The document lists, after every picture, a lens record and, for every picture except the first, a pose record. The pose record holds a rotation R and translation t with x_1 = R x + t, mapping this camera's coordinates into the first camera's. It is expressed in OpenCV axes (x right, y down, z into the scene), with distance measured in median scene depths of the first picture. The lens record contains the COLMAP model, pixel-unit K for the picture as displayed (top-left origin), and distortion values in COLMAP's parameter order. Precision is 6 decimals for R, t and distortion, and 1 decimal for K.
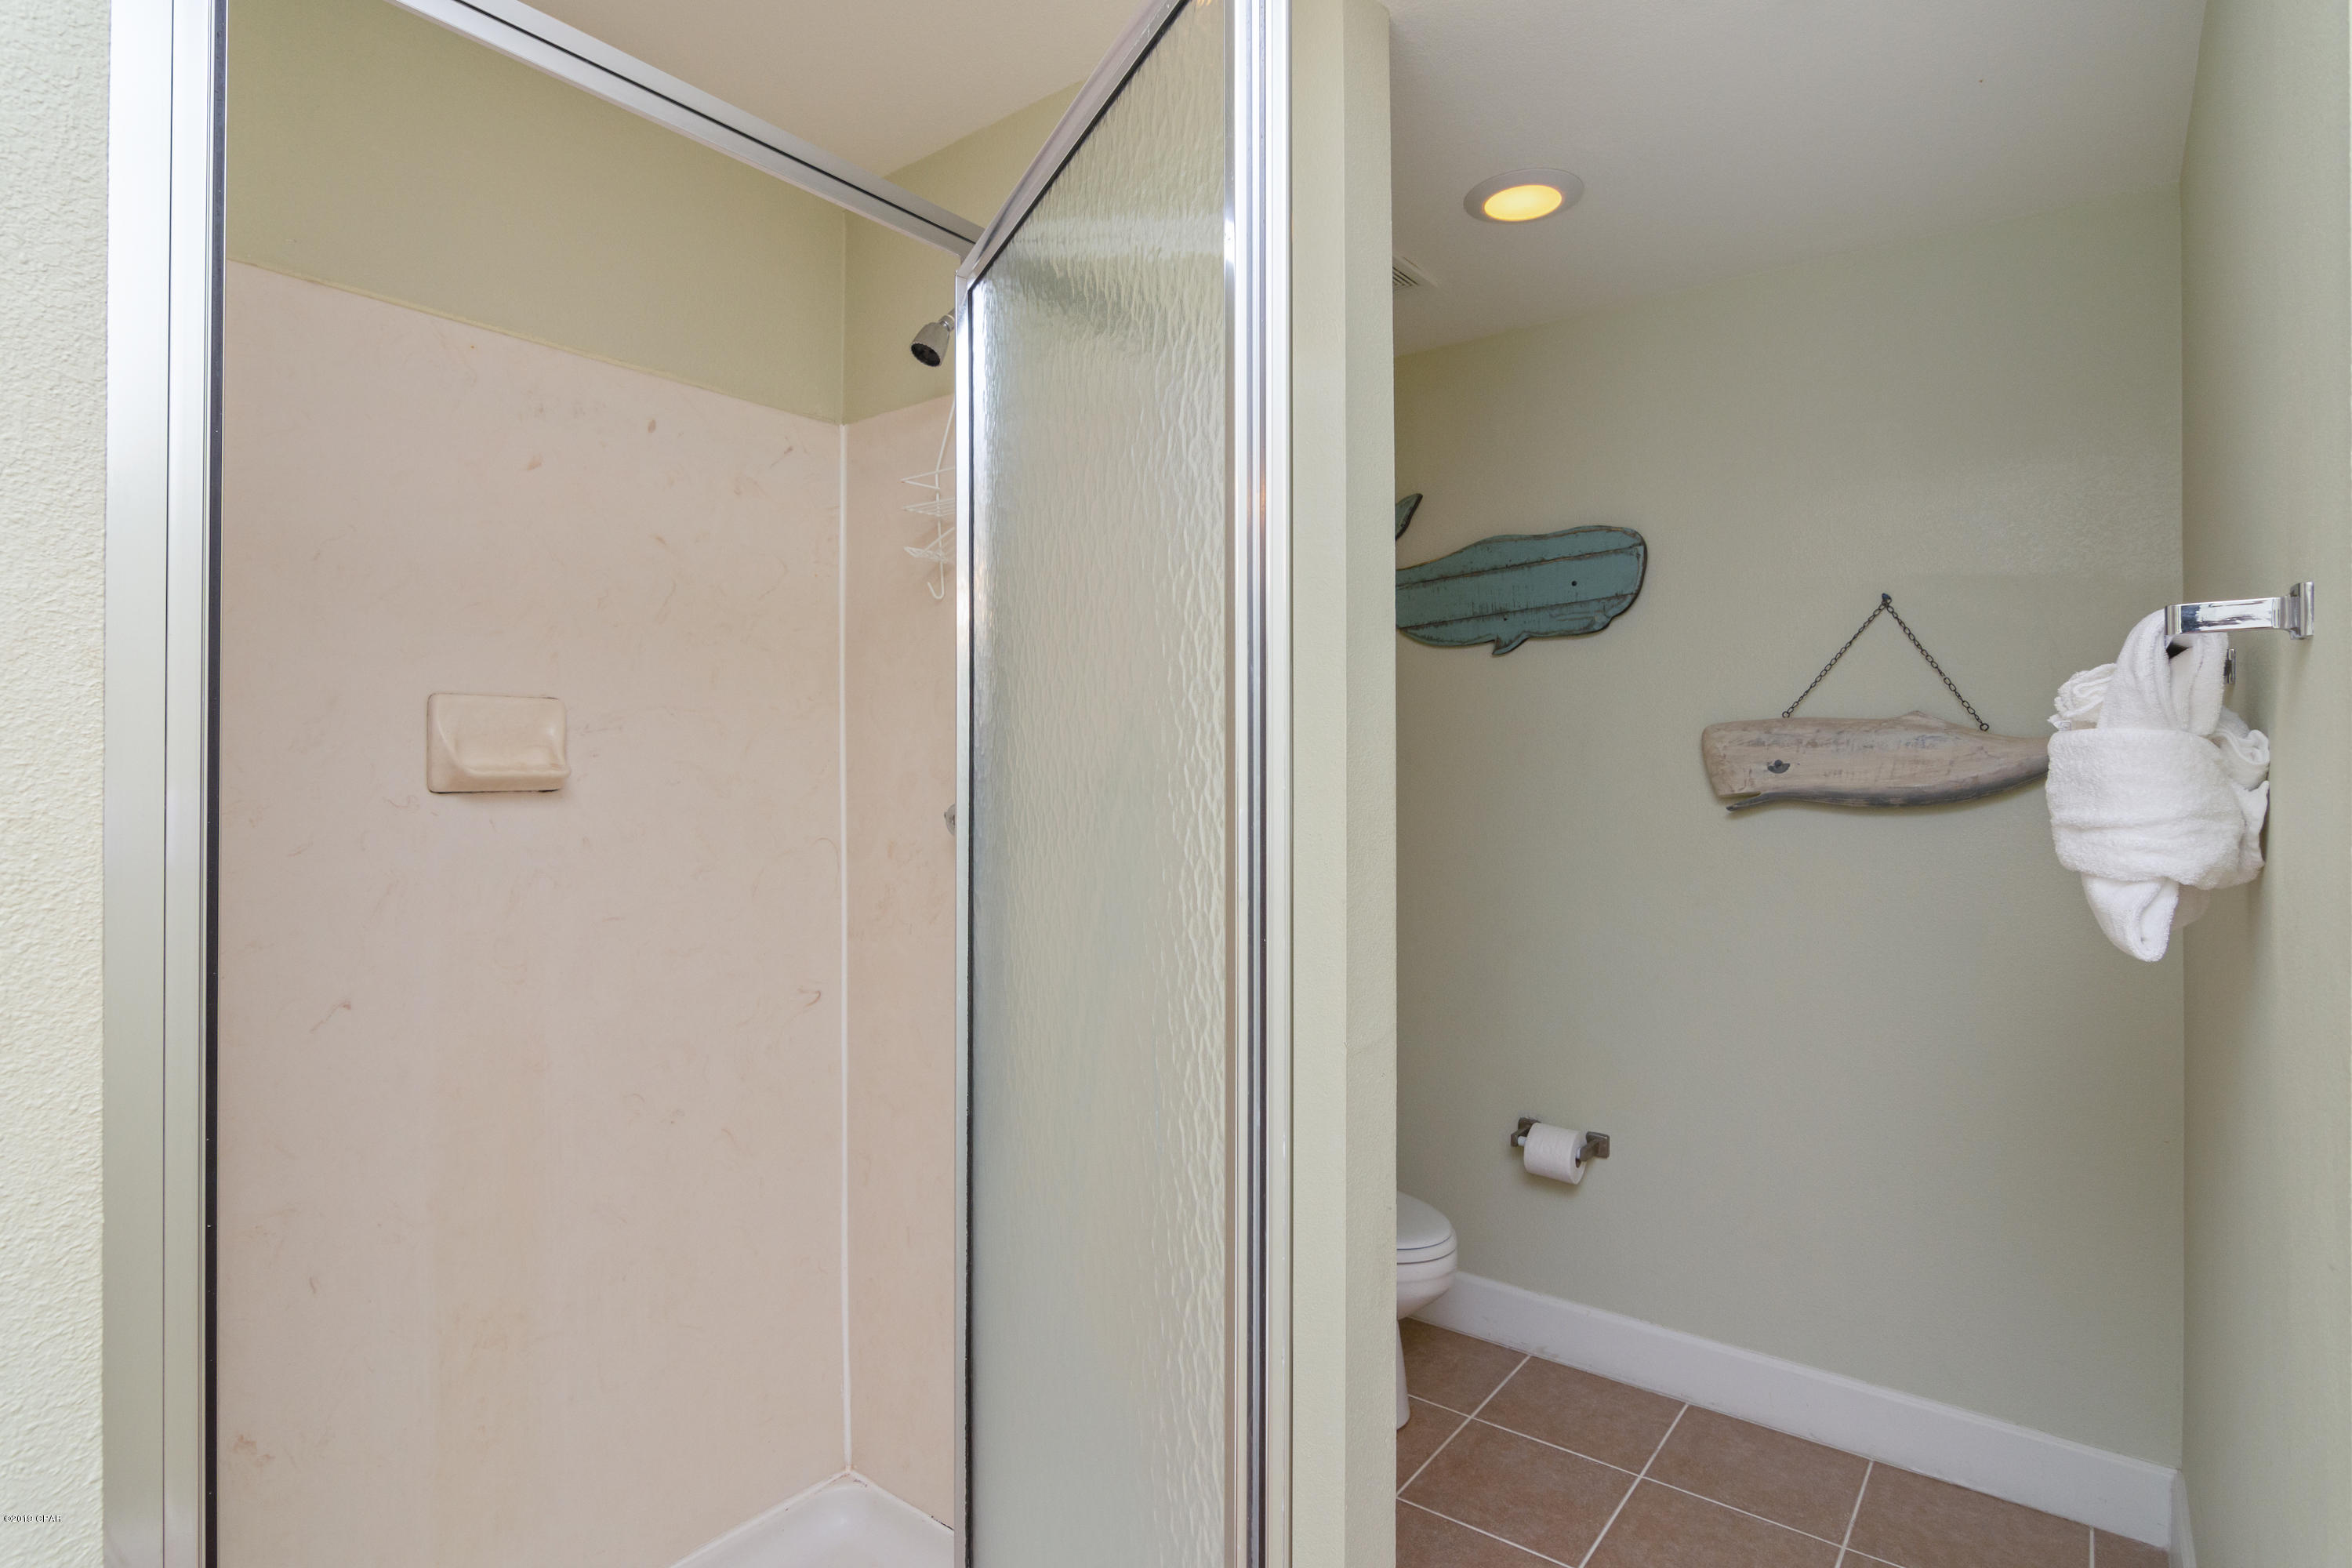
lens RADIAL K [[1199.2, 0, 1183.9], [0, 1199.2, 765.1], [0, 0, 1]] dist [-0.004334, -0.000425]
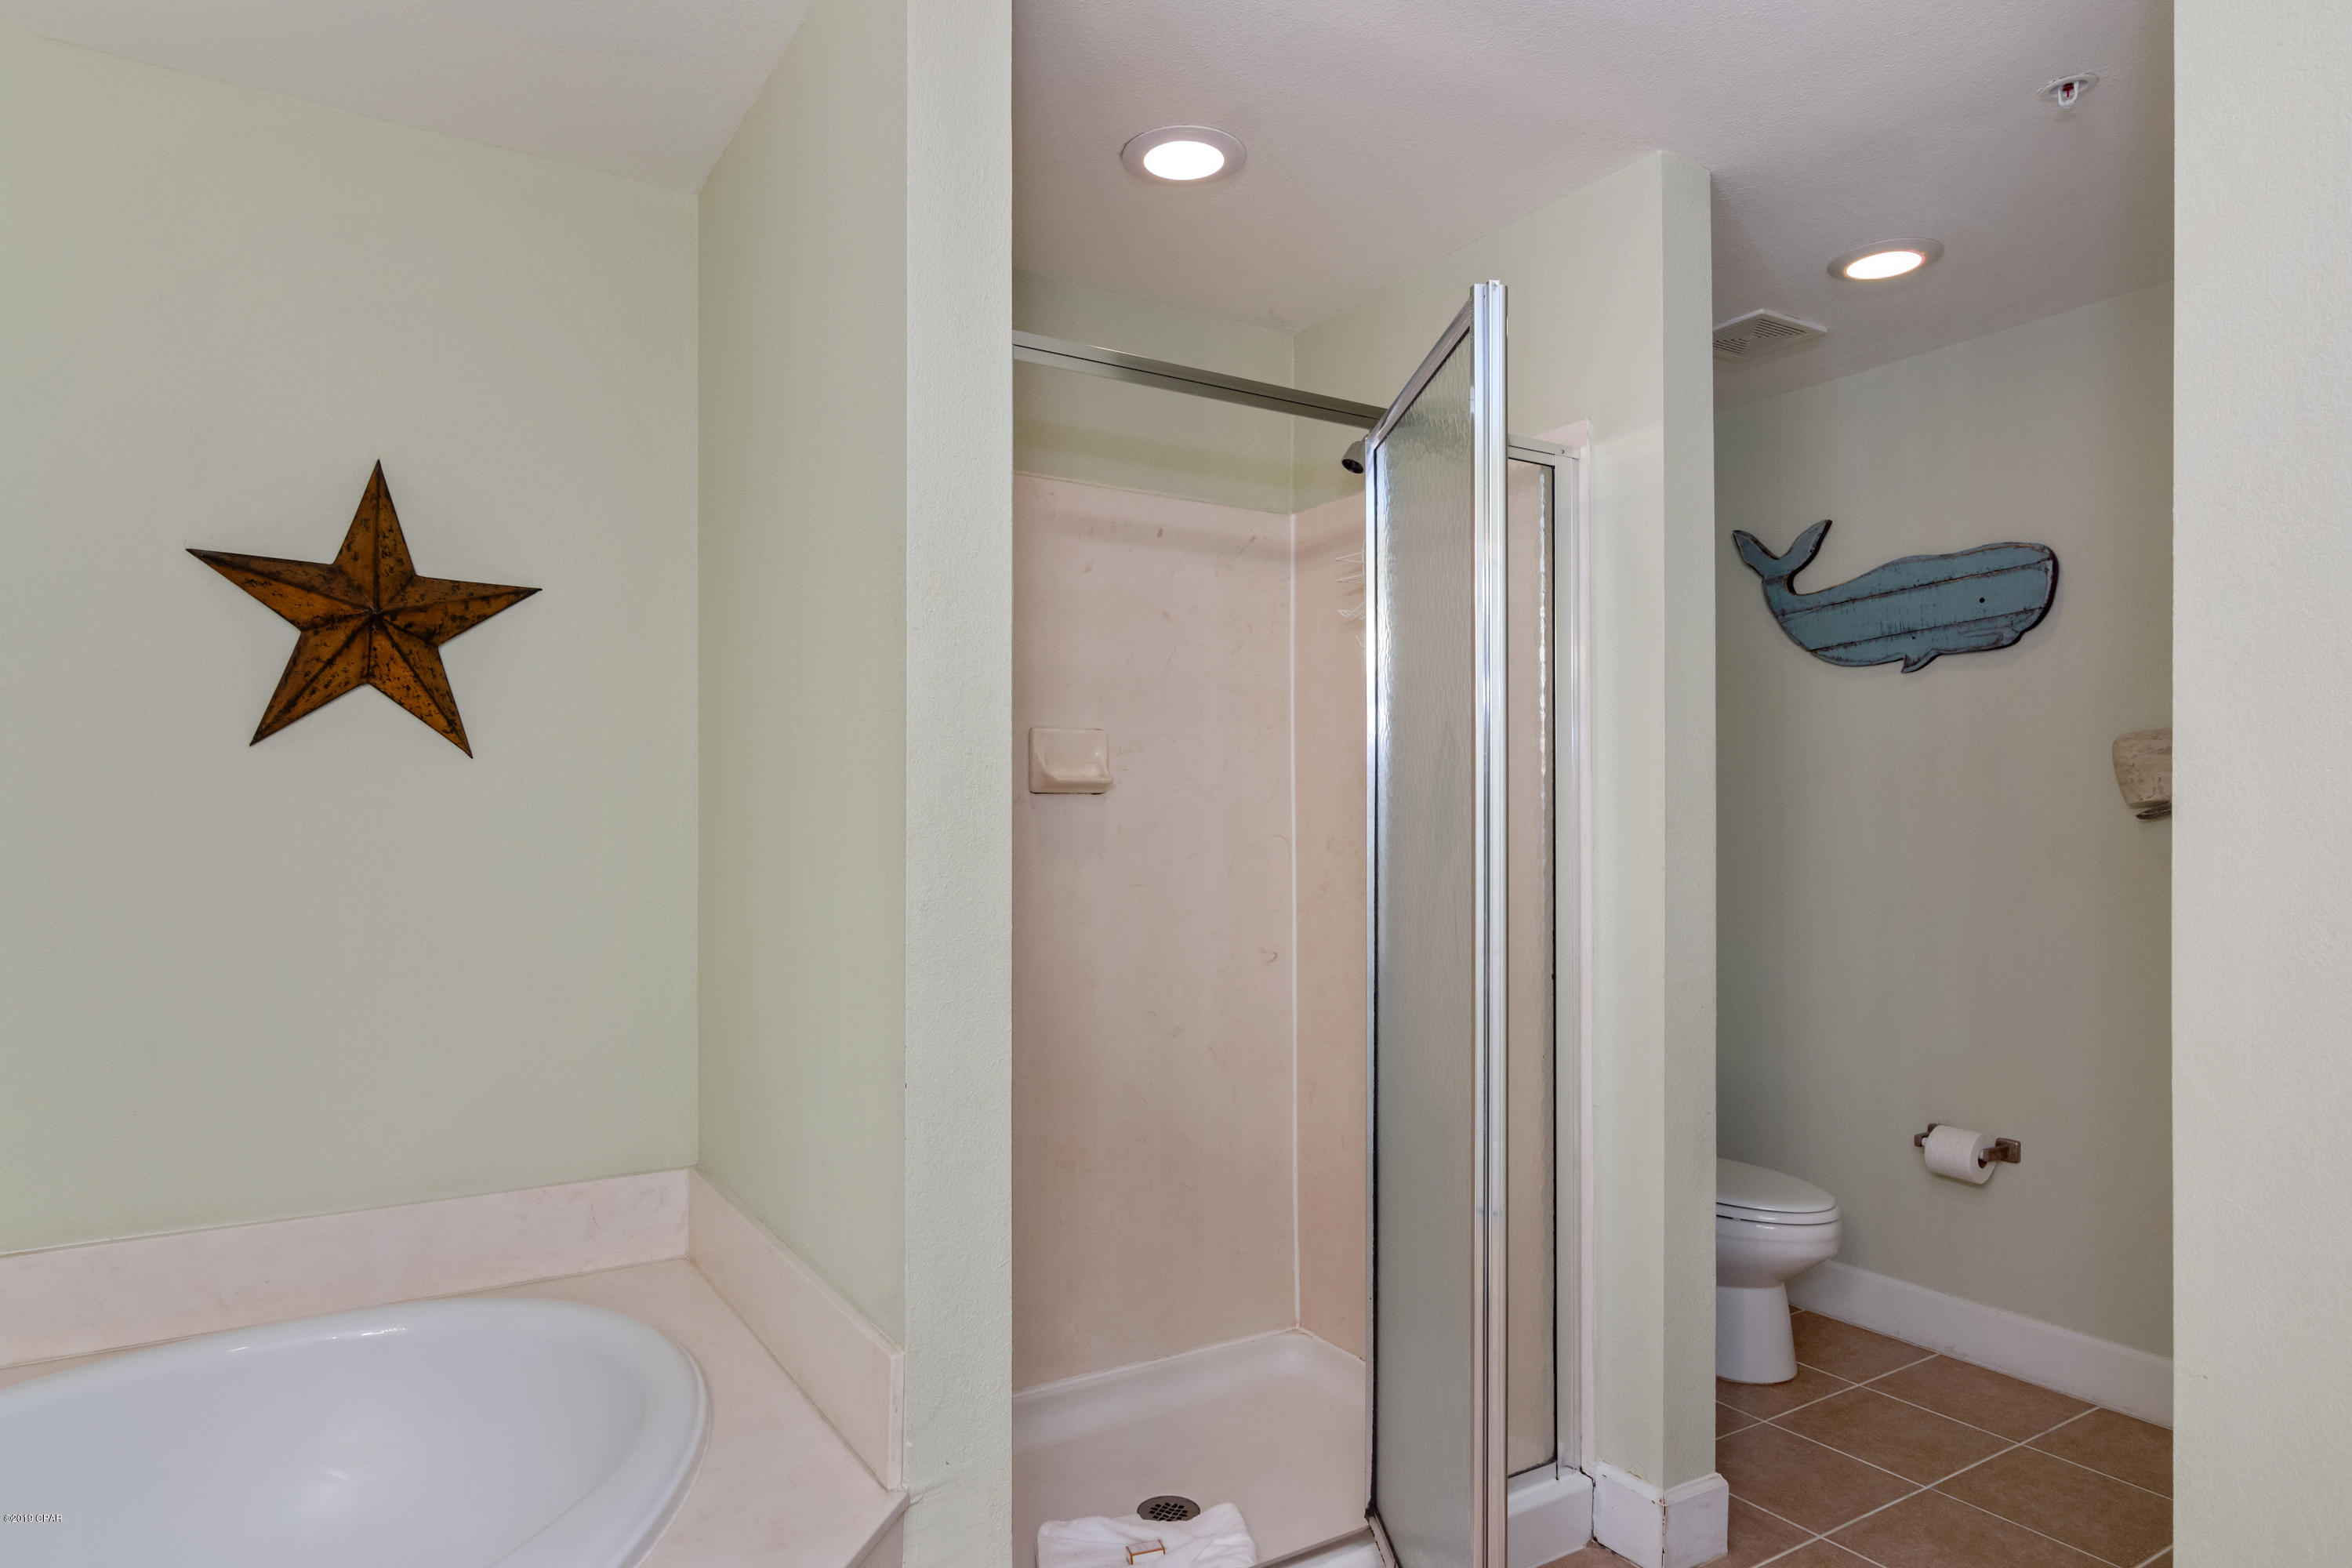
lens RADIAL K [[1383.6, 0, 1182.8], [0, 1383.6, 820.3], [0, 0, 1]] dist [-0.004694, -0.001506]
pose [[0.938561, -0.001544, -0.345110, 0.093408], [0.002290, 0.999996, 0.001755, 0.033076], [0.345106, -0.002437, 0.938561, -0.346849]]
